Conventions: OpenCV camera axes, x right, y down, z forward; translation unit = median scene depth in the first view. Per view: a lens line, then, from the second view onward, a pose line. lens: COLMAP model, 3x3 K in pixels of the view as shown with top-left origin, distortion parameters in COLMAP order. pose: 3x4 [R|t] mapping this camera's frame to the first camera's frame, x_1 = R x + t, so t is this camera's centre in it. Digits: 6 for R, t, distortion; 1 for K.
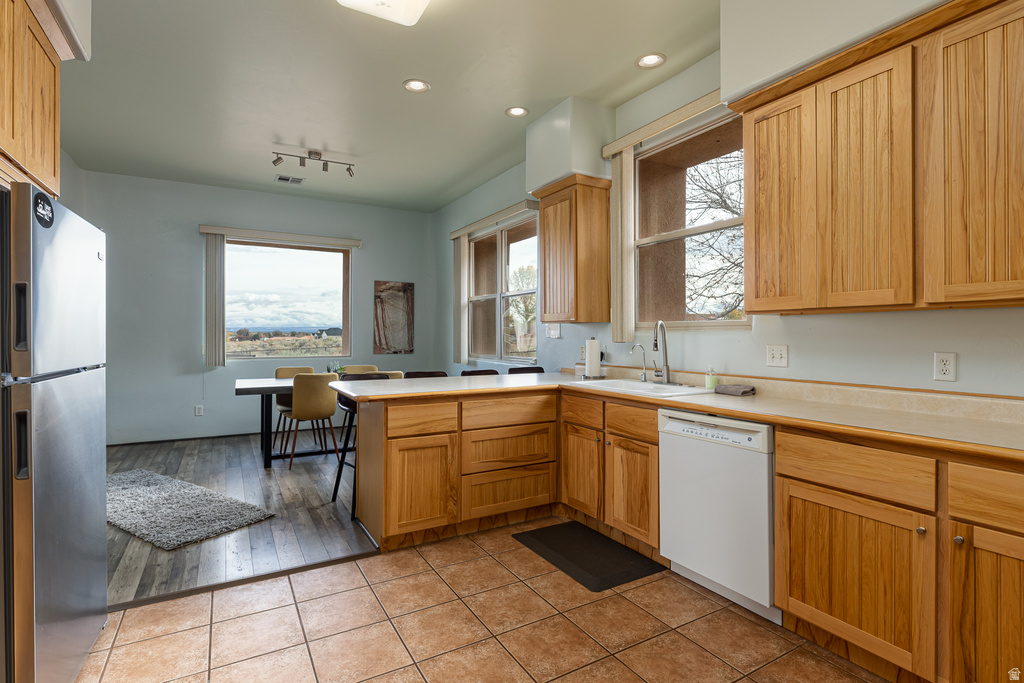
lens RADIAL K [[510.3, 0, 512.6], [0, 510.3, 335.5], [0, 0, 1]] dist [-0.001280, -0.001721]
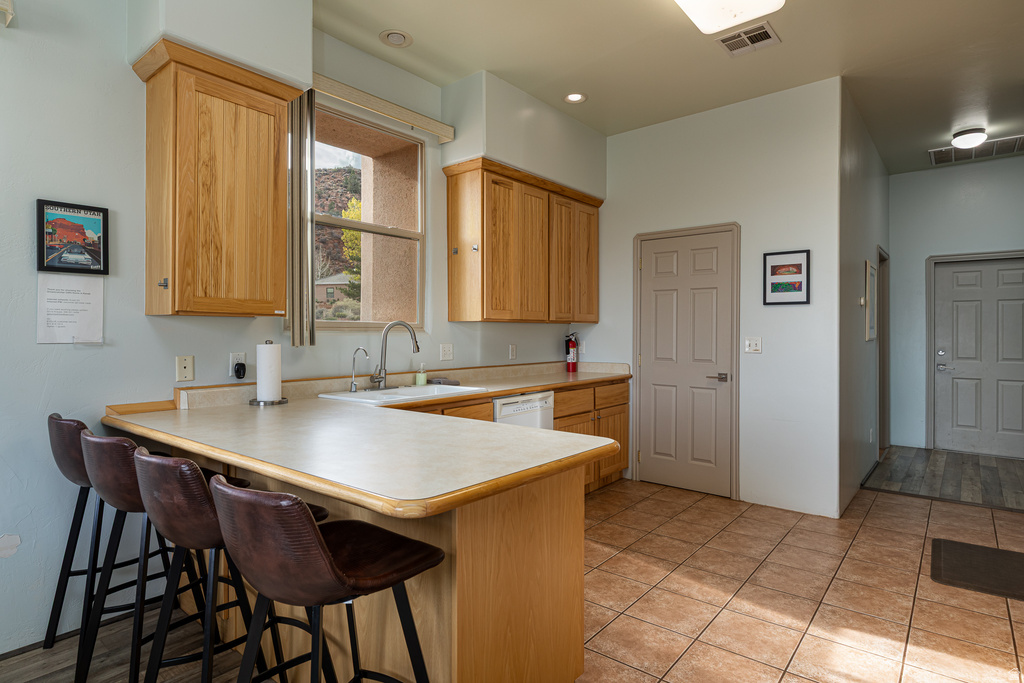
lens RADIAL K [[560.5, 0, 510.6], [0, 560.5, 331.1], [0, 0, 1]] dist [-0.000372, -0.000262]
pose [[-0.367535, 0.004241, 0.930000, -0.655294], [0.000471, 0.999990, -0.004374, -0.005237], [-0.930009, -0.001169, -0.367534, 1.030327]]
